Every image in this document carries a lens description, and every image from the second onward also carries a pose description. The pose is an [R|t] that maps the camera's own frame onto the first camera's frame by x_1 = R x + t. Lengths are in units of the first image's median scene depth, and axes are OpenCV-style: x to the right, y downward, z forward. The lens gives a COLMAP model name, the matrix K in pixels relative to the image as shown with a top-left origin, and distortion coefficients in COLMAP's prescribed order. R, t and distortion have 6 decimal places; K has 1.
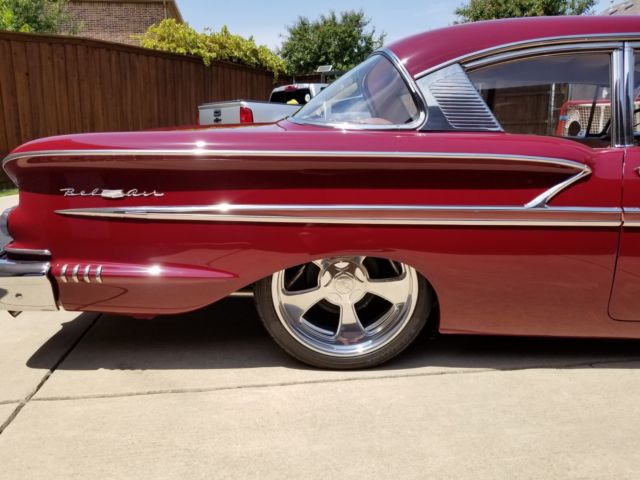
lens RADIAL K [[508.4, 0, 324.9], [0, 508.4, 237.6], [0, 0, 1]] dist [0.044828, -0.083483]
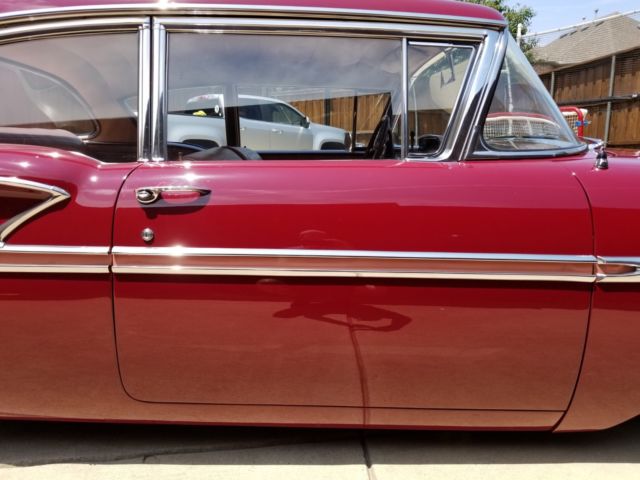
lens RADIAL K [[508.4, 0, 324.9], [0, 508.4, 237.6], [0, 0, 1]] dist [0.044828, -0.083483]
pose [[0.999758, 0.003829, 0.021668, 0.819066], [-0.003250, 0.999638, -0.026710, -0.051167], [-0.021762, 0.026634, 0.999408, 0.274714]]
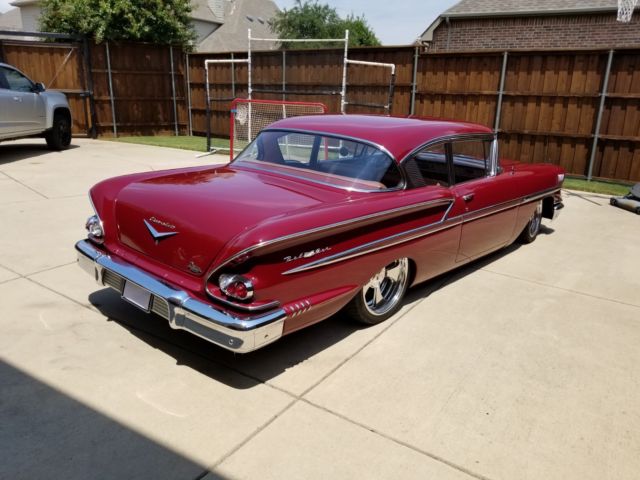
lens RADIAL K [[508.4, 0, 324.9], [0, 508.4, 237.6], [0, 0, 1]] dist [0.044828, -0.083483]
pose [[0.666582, -0.183217, 0.722564, -1.436271], [0.113790, 0.982974, 0.144274, -0.340002], [-0.736695, -0.013950, 0.676081, -0.091716]]
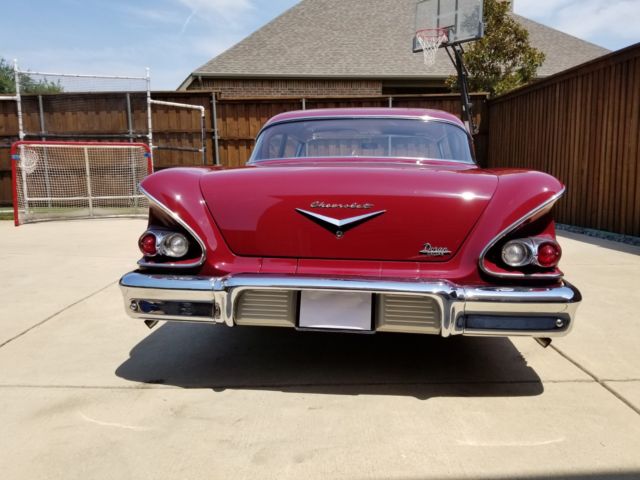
lens RADIAL K [[508.4, 0, 324.9], [0, 508.4, 237.6], [0, 0, 1]] dist [0.044828, -0.083483]
pose [[0.125789, -0.123697, 0.984315, -1.725315], [0.202496, 0.974508, 0.096587, -0.252534], [-0.971171, 0.187170, 0.147630, 1.352894]]
